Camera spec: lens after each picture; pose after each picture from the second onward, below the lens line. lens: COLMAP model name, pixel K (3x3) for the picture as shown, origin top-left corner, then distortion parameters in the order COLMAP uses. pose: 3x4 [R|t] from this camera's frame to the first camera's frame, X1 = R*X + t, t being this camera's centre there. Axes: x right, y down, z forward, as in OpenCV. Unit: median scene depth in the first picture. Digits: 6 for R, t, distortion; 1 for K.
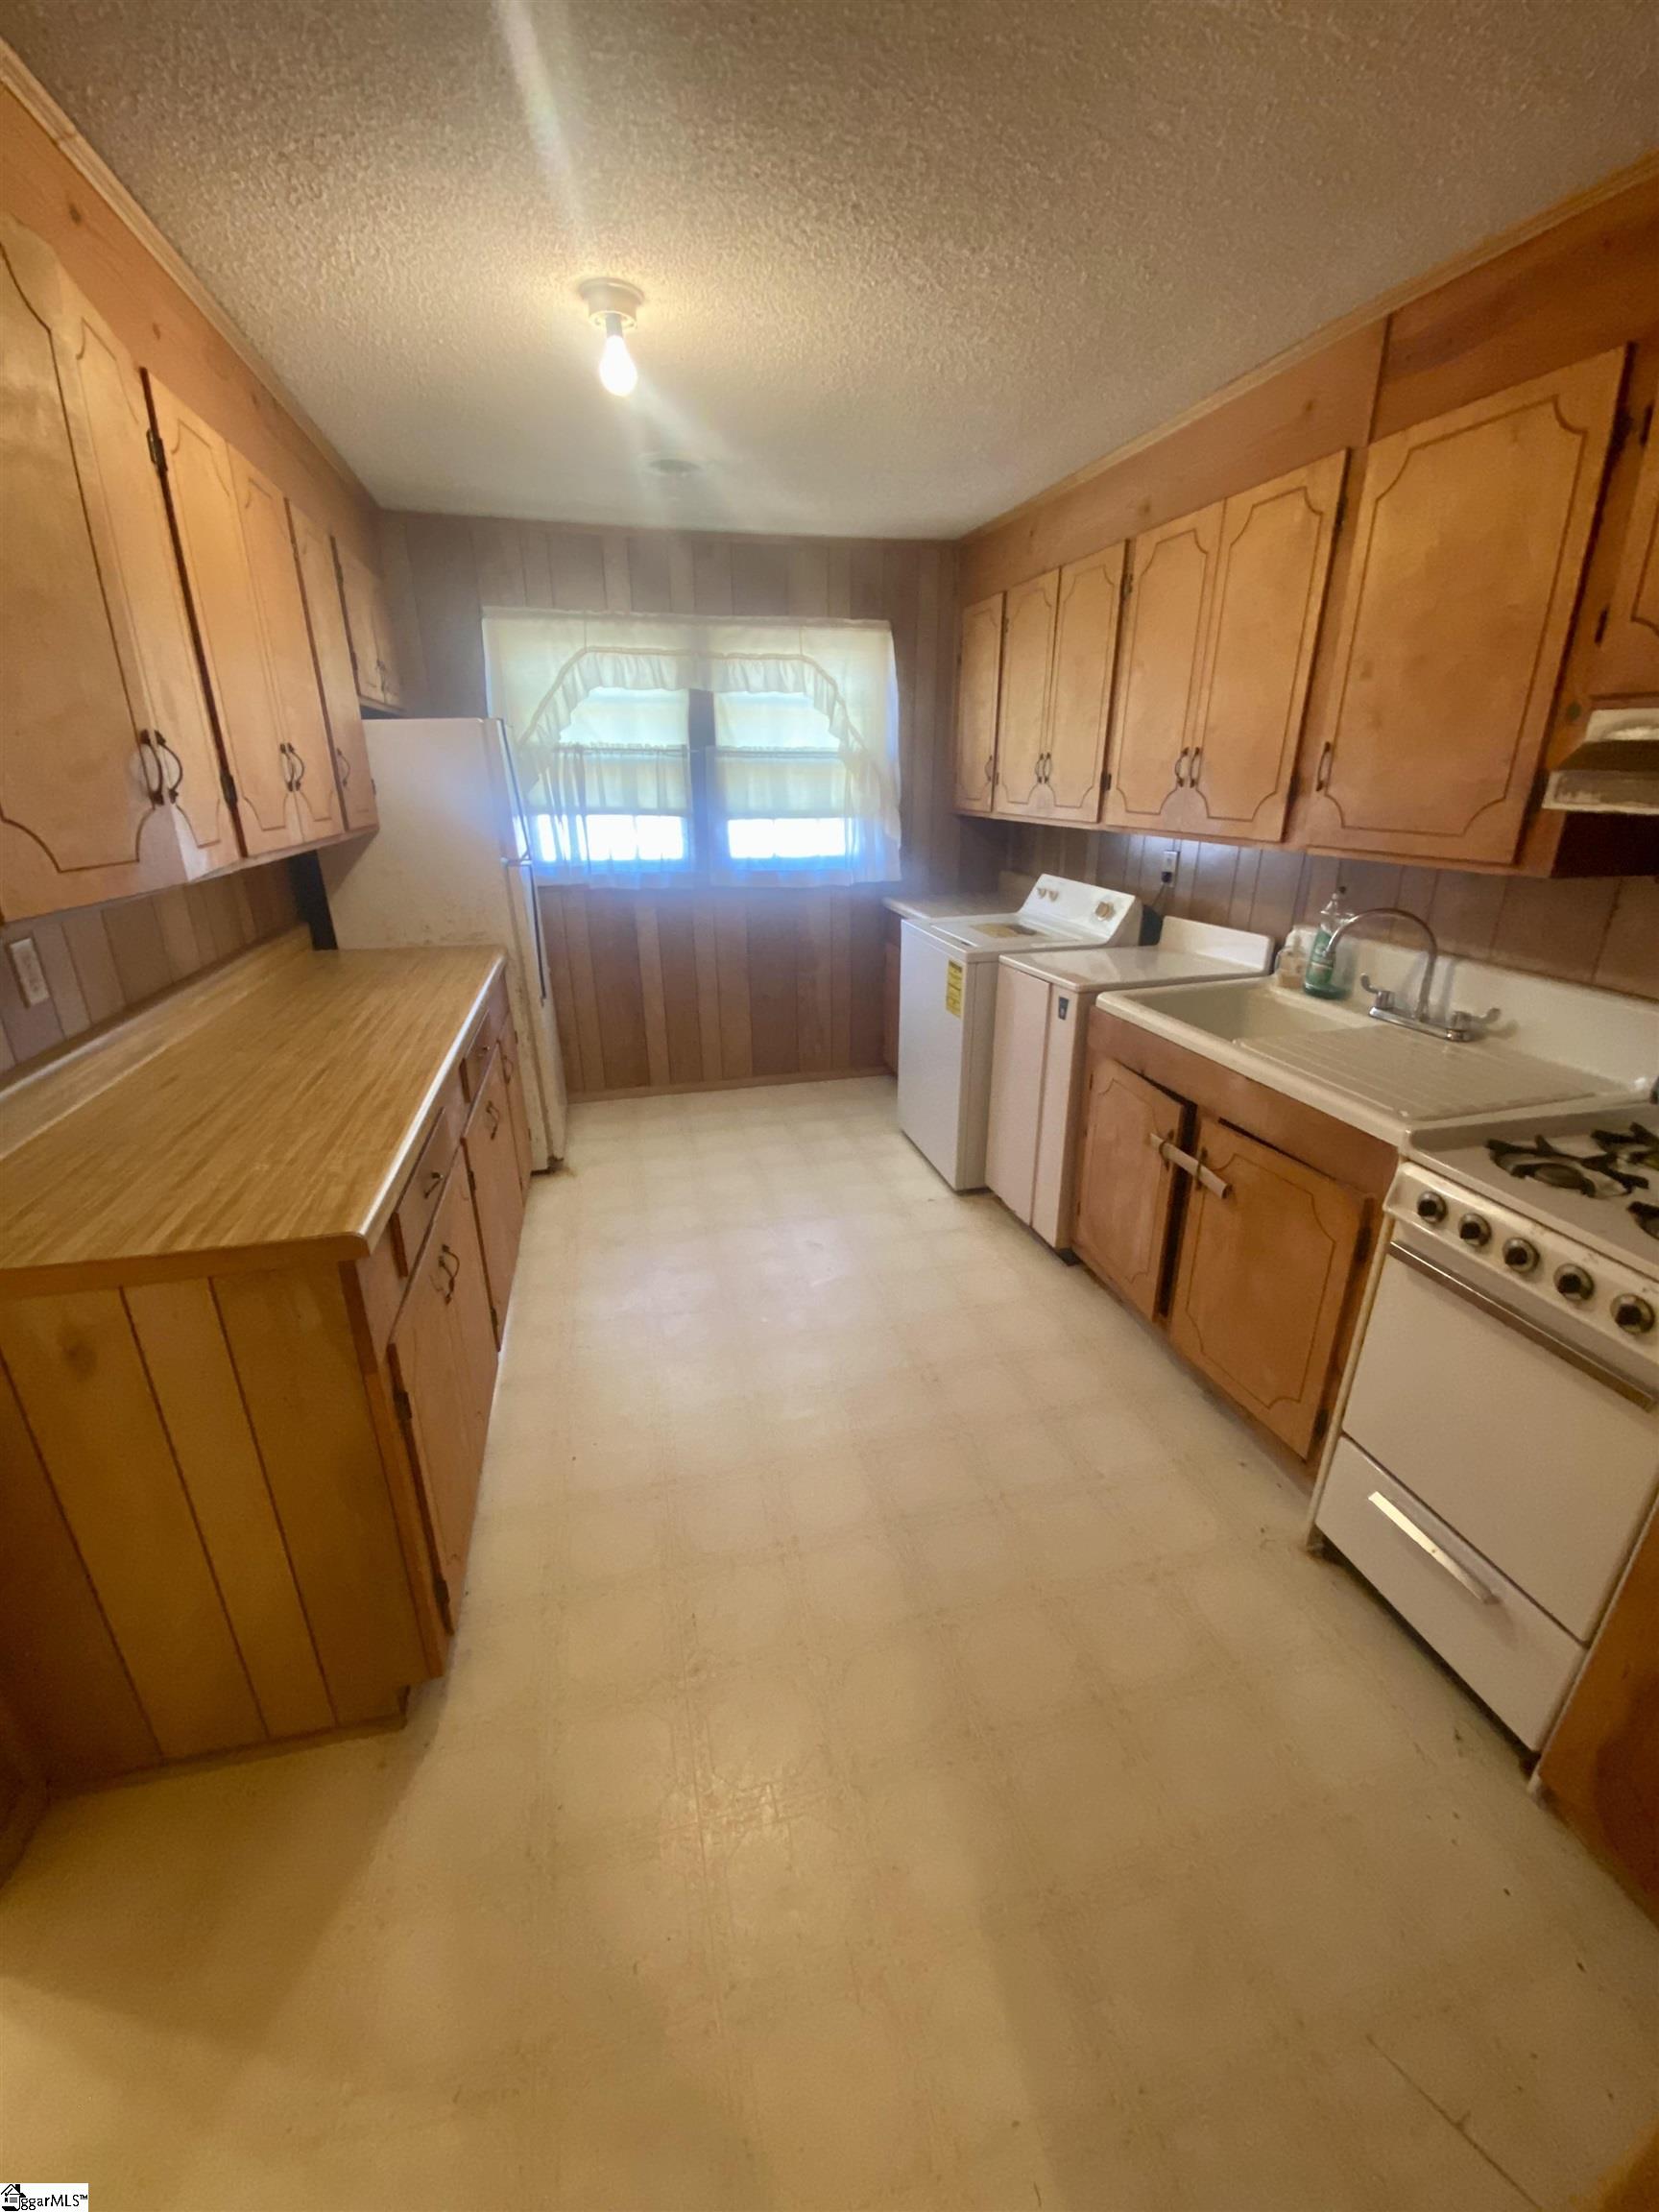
lens RADIAL K [[888.2, 0, 808.4], [0, 888.2, 1117.2], [0, 0, 1]] dist [0.001247, -0.011086]
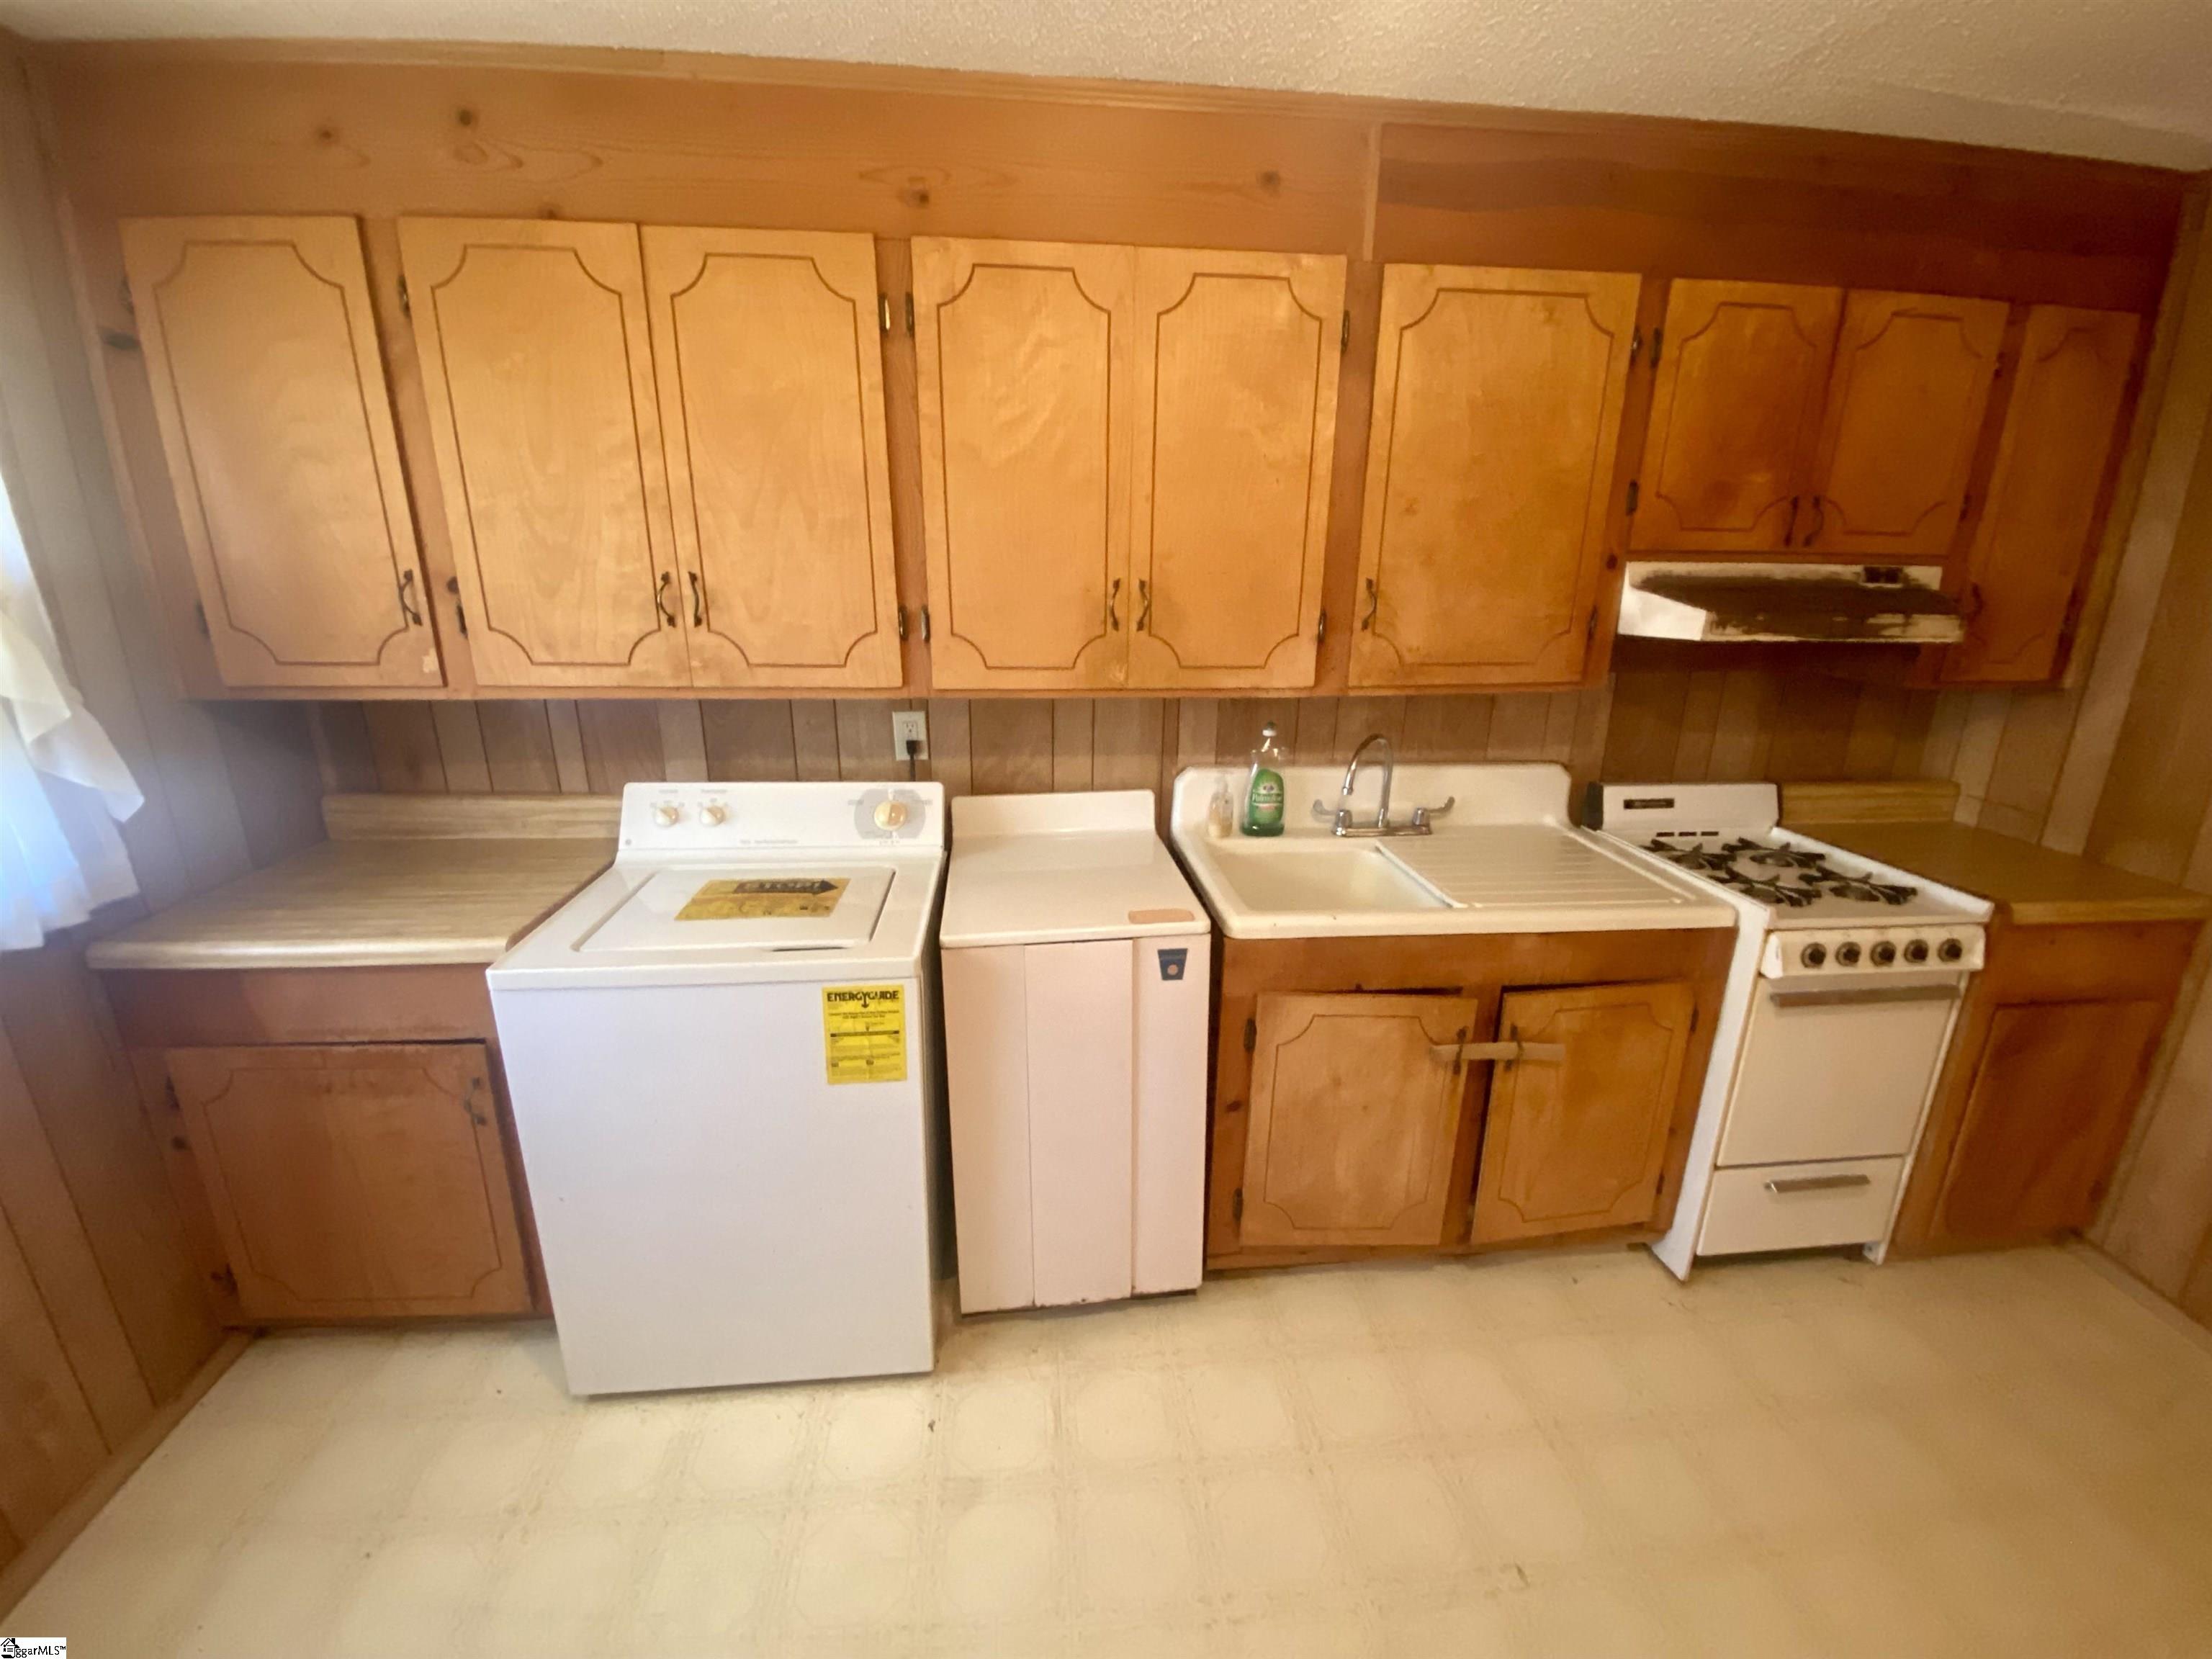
lens RADIAL K [[888.2, 0, 1095.7], [0, 888.2, 831.5], [0, 0, 1]] dist [0.001247, -0.011086]
pose [[0.133993, -0.273376, 0.952529, -0.477507], [0.352755, 0.911396, 0.211948, -0.568820], [-0.926072, 0.307609, 0.218556, 1.358007]]
